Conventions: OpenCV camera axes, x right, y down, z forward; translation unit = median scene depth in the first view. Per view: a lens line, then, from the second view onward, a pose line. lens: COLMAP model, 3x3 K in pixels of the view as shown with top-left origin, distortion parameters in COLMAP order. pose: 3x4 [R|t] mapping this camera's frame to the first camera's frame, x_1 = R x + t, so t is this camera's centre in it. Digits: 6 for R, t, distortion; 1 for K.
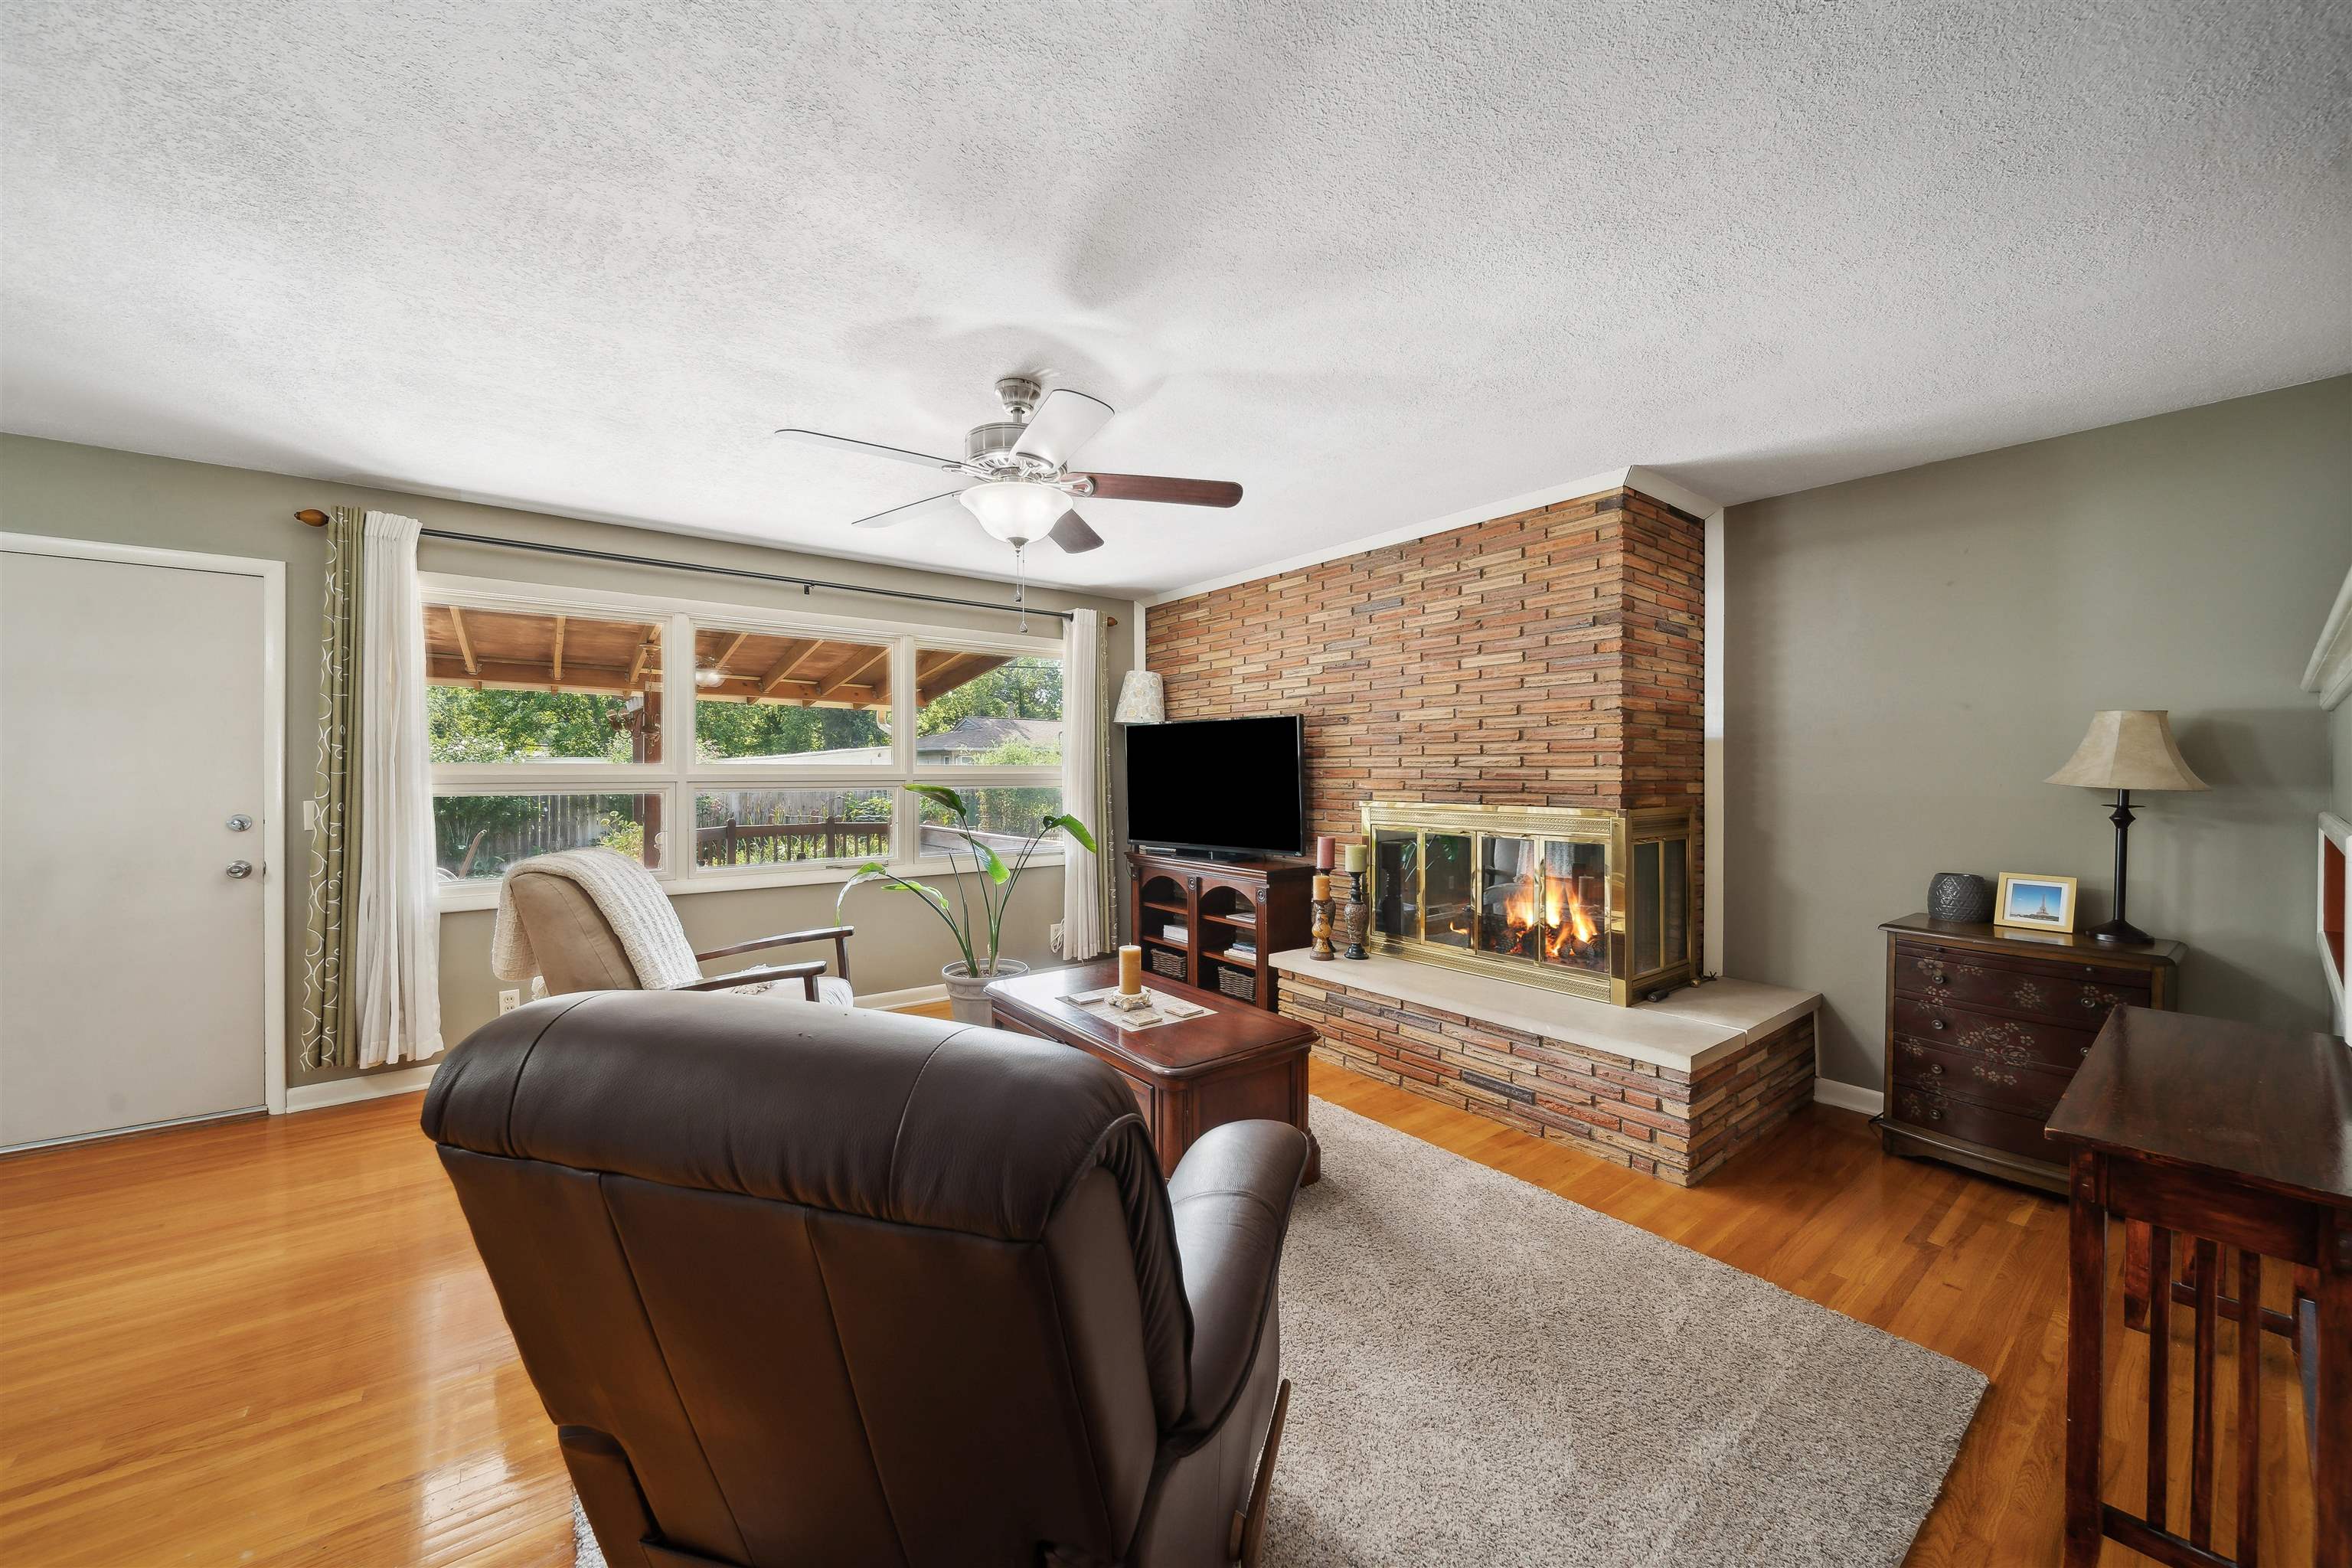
lens RADIAL K [[844.1, 0, 1157.2], [0, 844.1, 776.4], [0, 0, 1]] dist [0.001057, 0.000125]
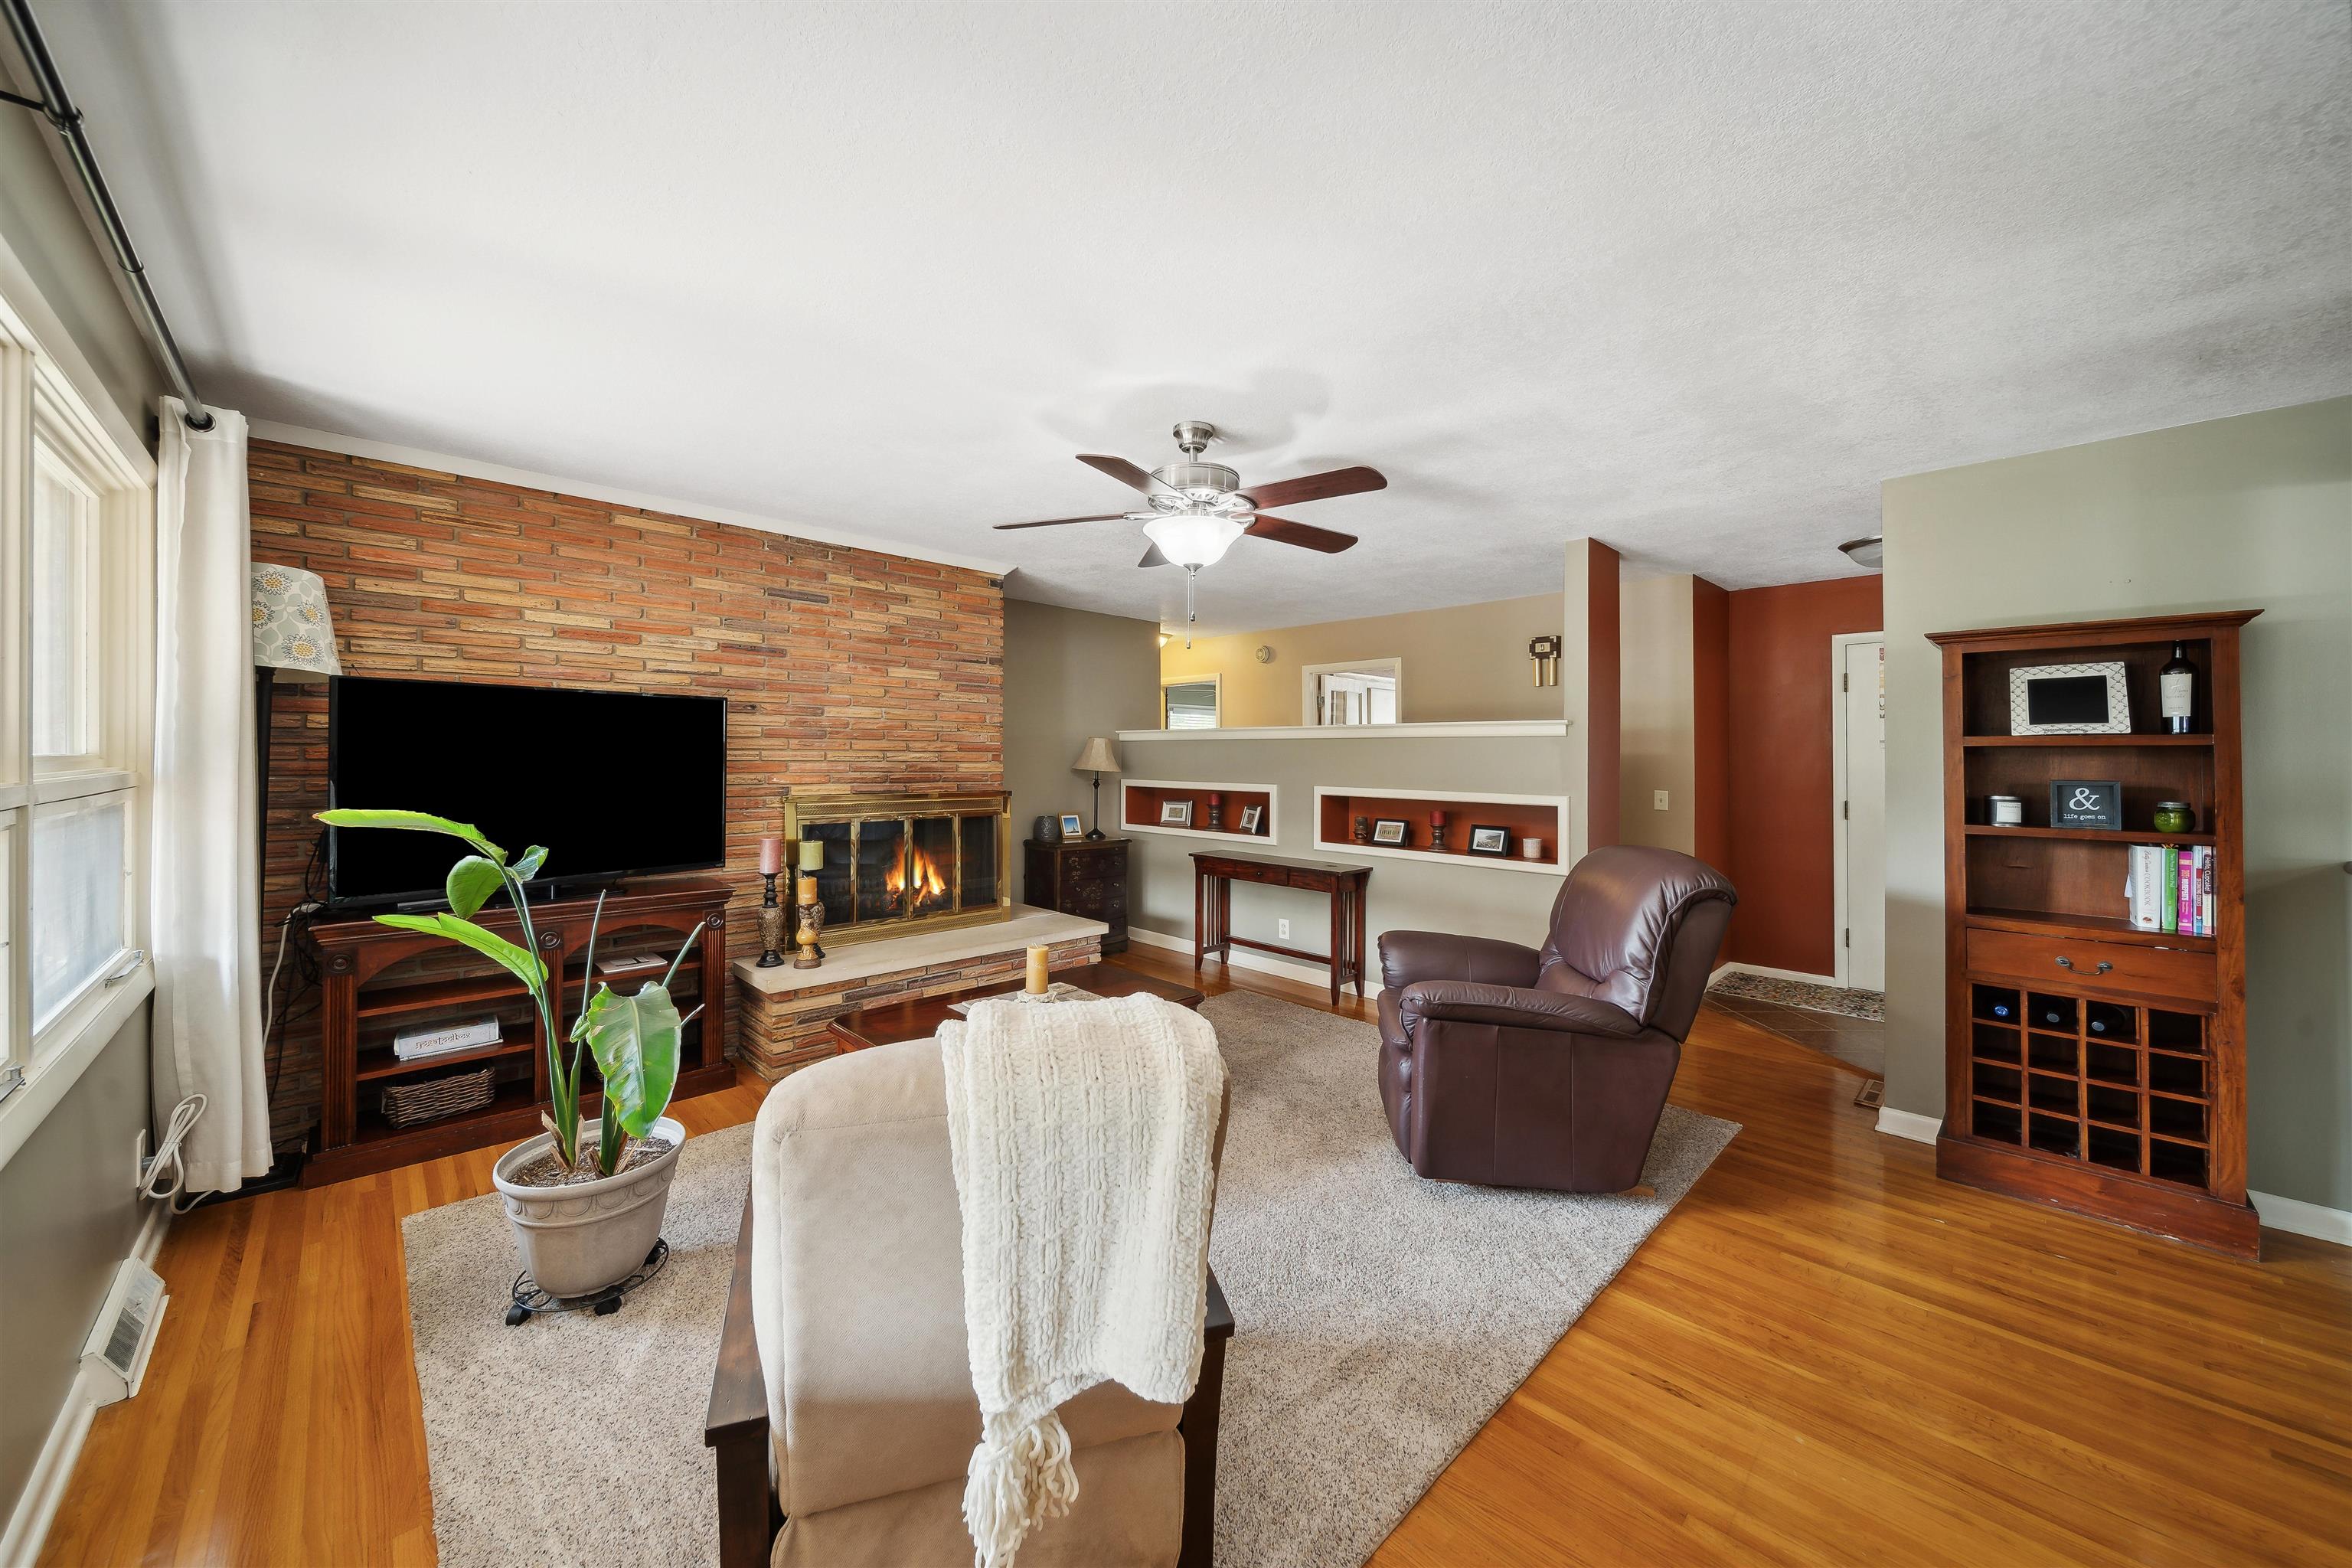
lens RADIAL K [[854.9, 0, 1149.0], [0, 854.9, 757.2], [0, 0, 1]] dist [0.000234, -0.000007]
pose [[-0.103314, 0.004620, 0.994638, -0.763016], [0.001862, 0.999988, -0.004451, -0.009992], [-0.994647, 0.001392, -0.103321, 0.697353]]
